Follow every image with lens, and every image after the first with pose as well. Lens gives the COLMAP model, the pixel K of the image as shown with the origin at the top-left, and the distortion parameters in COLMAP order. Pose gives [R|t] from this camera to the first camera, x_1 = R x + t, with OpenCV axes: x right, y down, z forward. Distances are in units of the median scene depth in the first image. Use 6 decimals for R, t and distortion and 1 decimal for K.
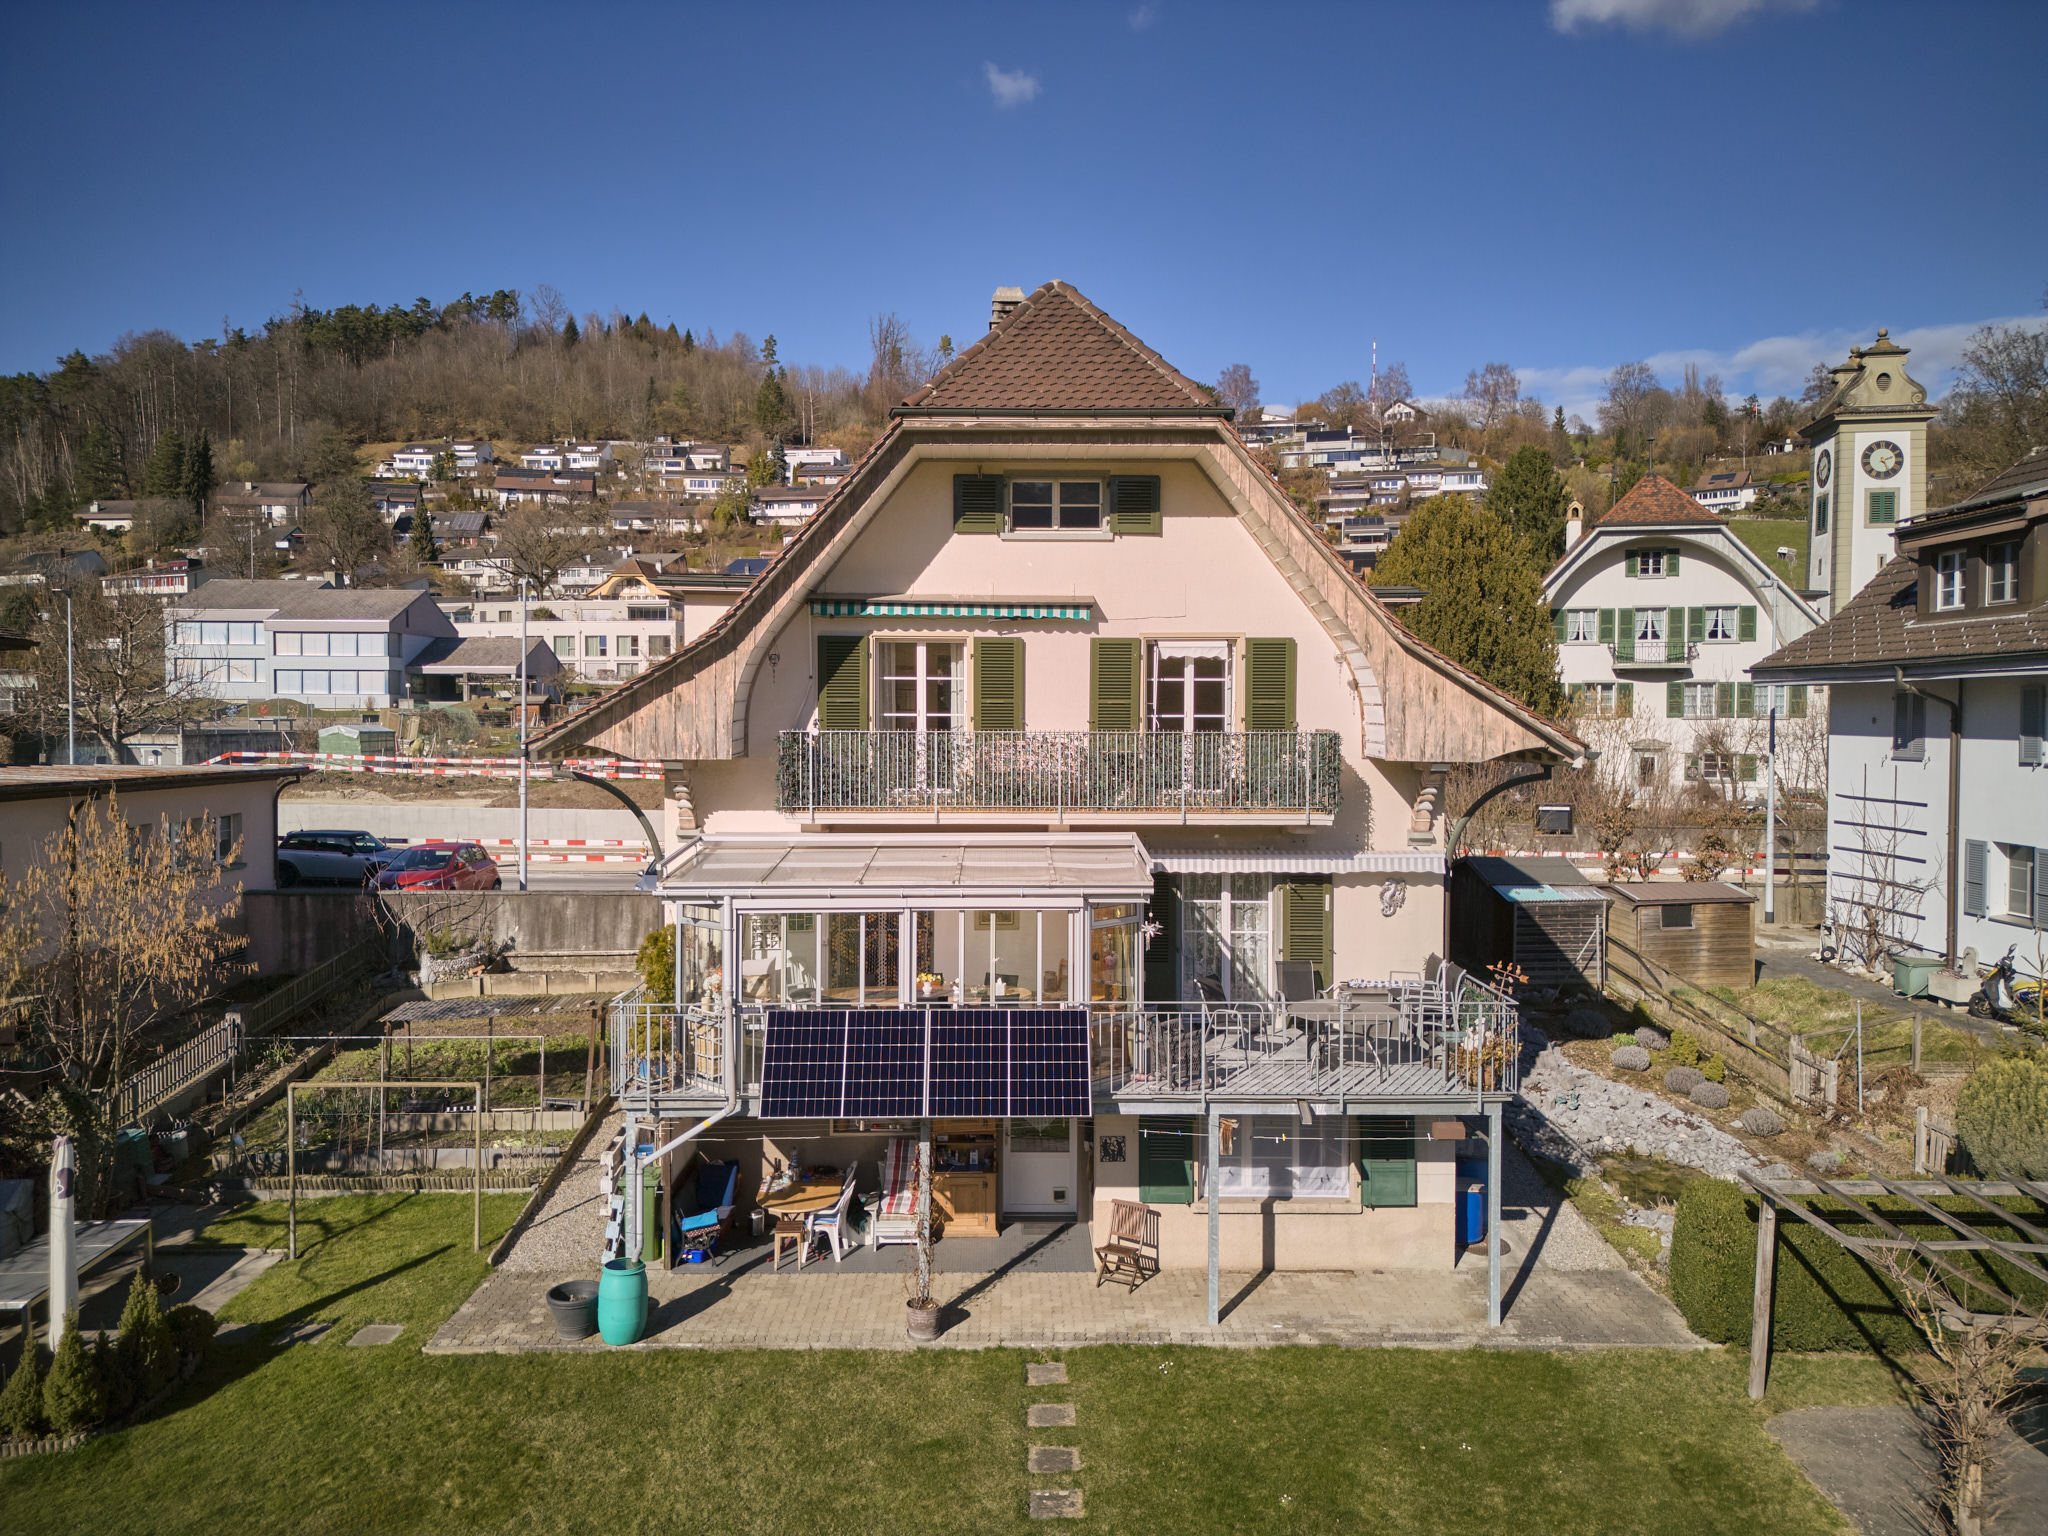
lens RADIAL K [[1512.5, 0, 1024.0], [0, 1512.5, 768.0], [0, 0, 1]] dist [0.077204, -0.080018]
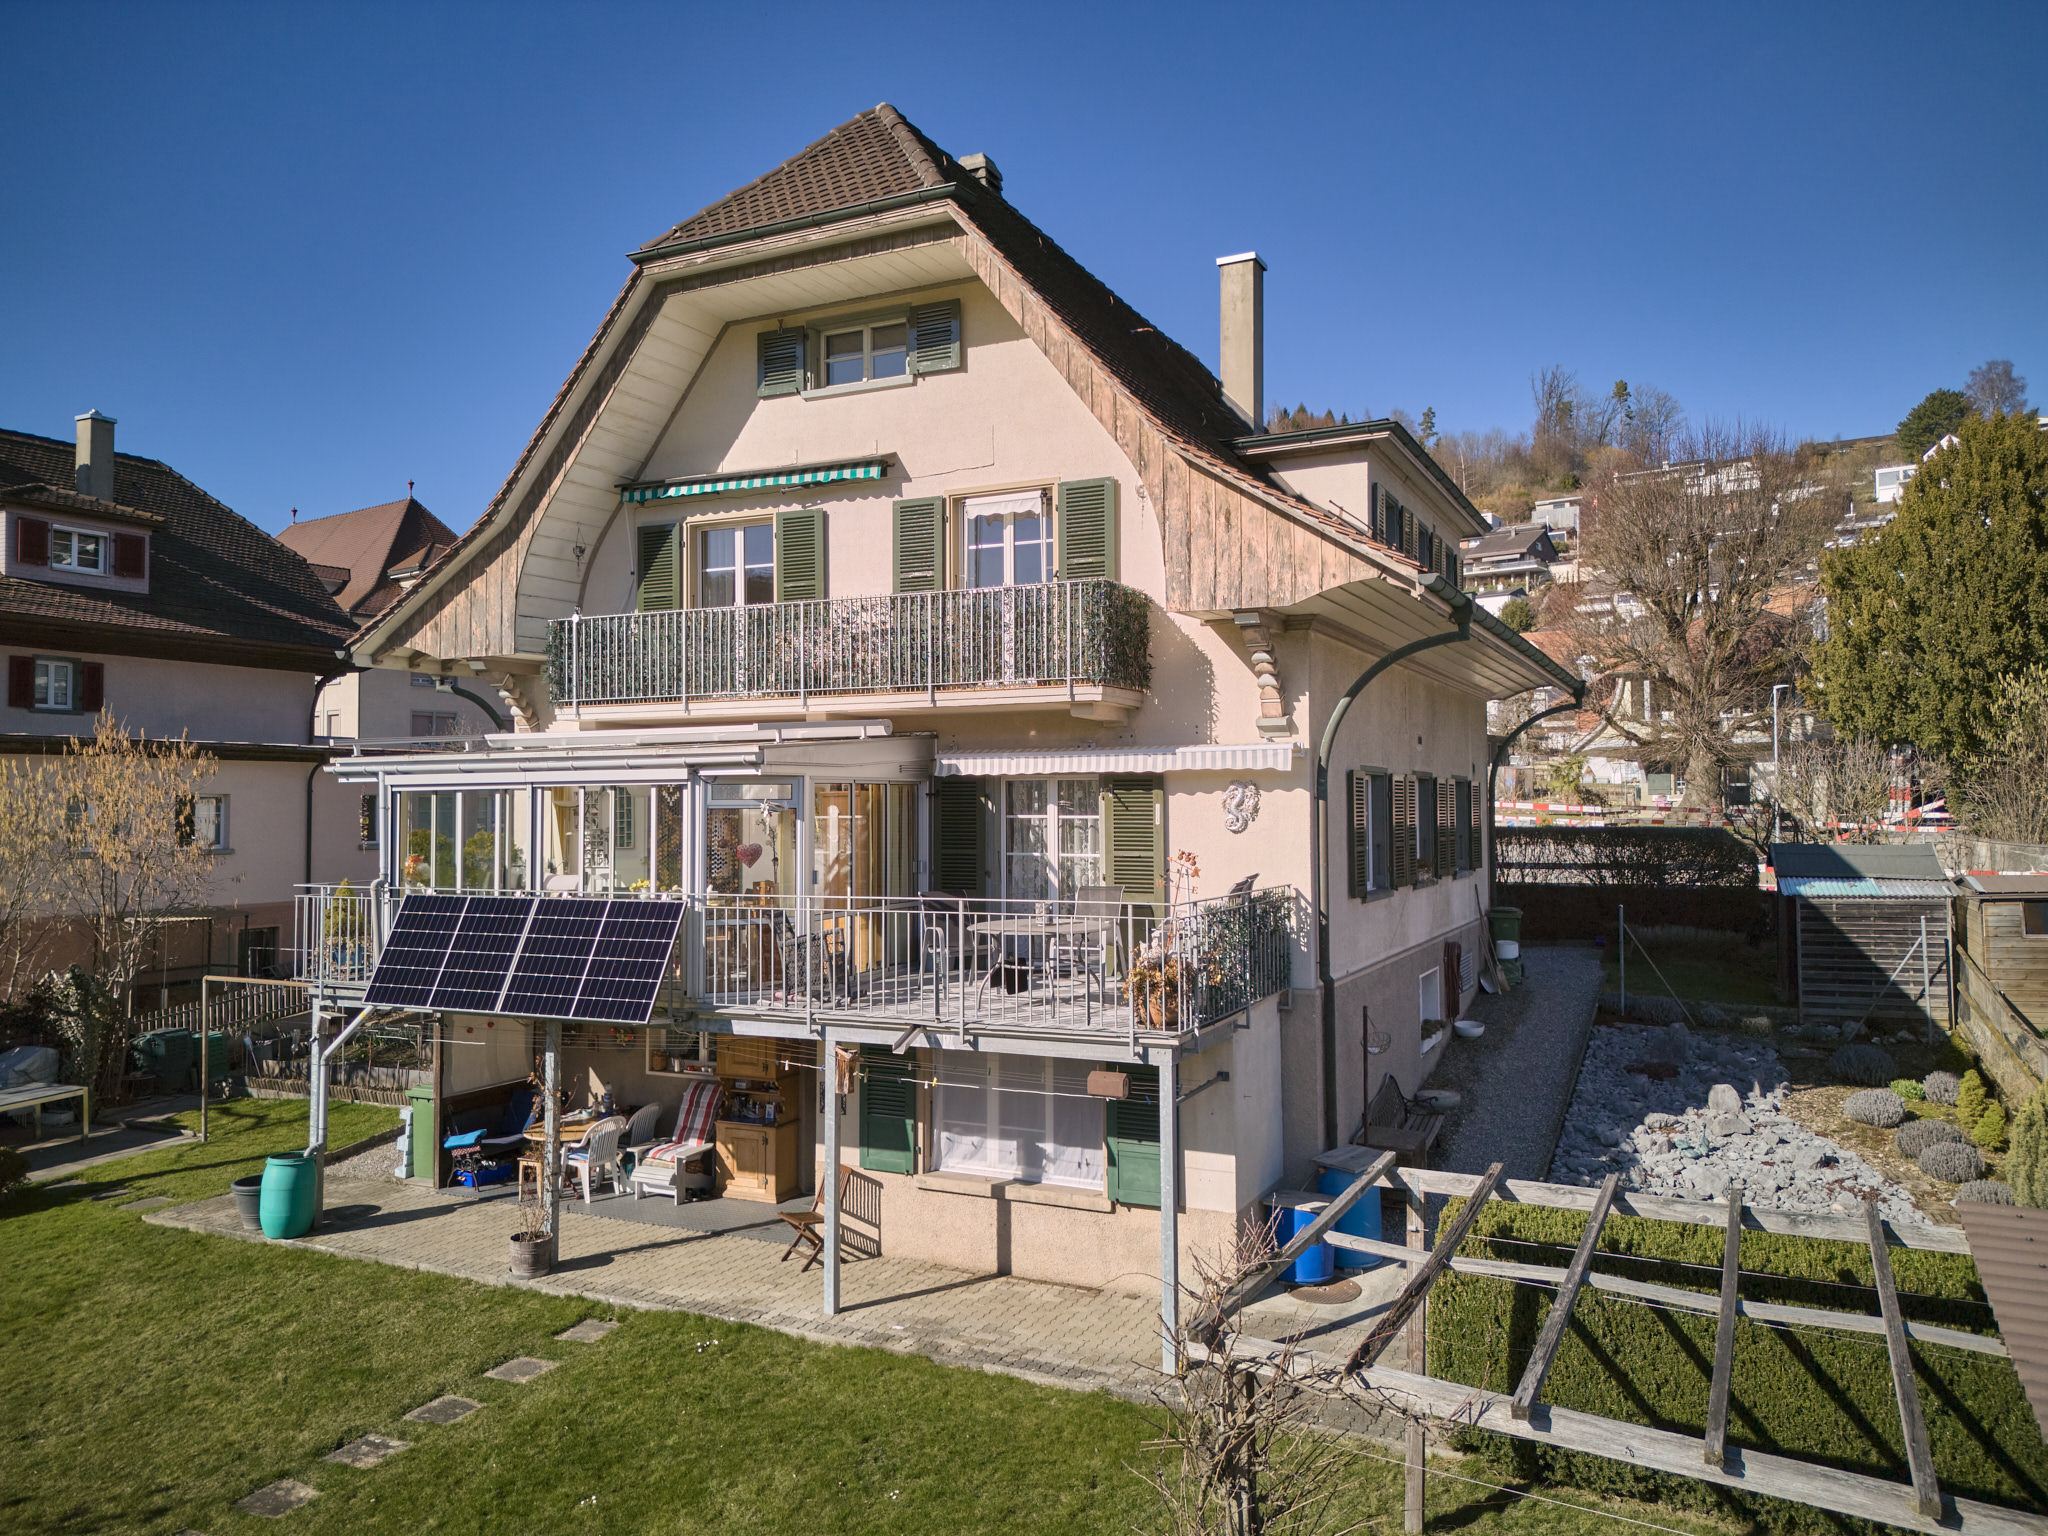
lens RADIAL K [[1512.5, 0, 1024.0], [0, 1512.5, 768.0], [0, 0, 1]] dist [0.077204, -0.080018]
pose [[0.884518, -0.020514, -0.466054, 0.512843], [-0.011250, 0.997804, -0.065271, 0.119878], [0.466369, 0.062977, 0.882345, 0.299911]]
